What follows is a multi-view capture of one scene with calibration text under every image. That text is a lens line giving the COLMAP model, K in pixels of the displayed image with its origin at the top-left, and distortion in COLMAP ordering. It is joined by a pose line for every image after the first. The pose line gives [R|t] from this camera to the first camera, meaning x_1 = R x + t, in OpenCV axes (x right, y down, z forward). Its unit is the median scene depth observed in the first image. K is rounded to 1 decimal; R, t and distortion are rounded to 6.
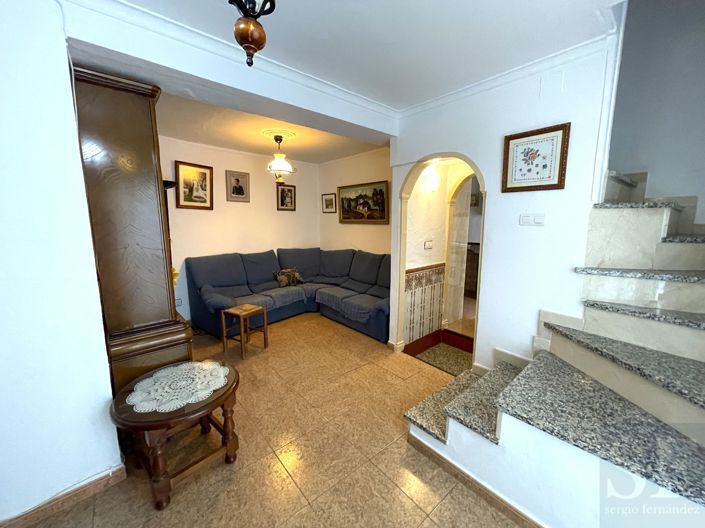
lens RADIAL K [[284.3, 0, 352.1], [0, 284.3, 262.4], [0, 0, 1]] dist [0.003629, 0.000186]
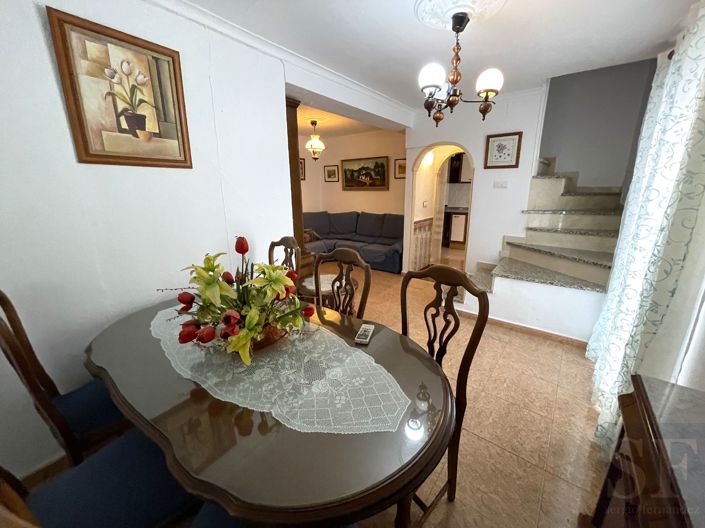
lens RADIAL K [[284.3, 0, 354.0], [0, 284.3, 261.1], [0, 0, 1]] dist [0.003629, 0.000186]
pose [[0.979824, -0.059571, 0.190777, -0.371486], [0.040171, 0.993767, 0.103991, 0.059486], [-0.195783, -0.094229, 0.976110, -0.352218]]
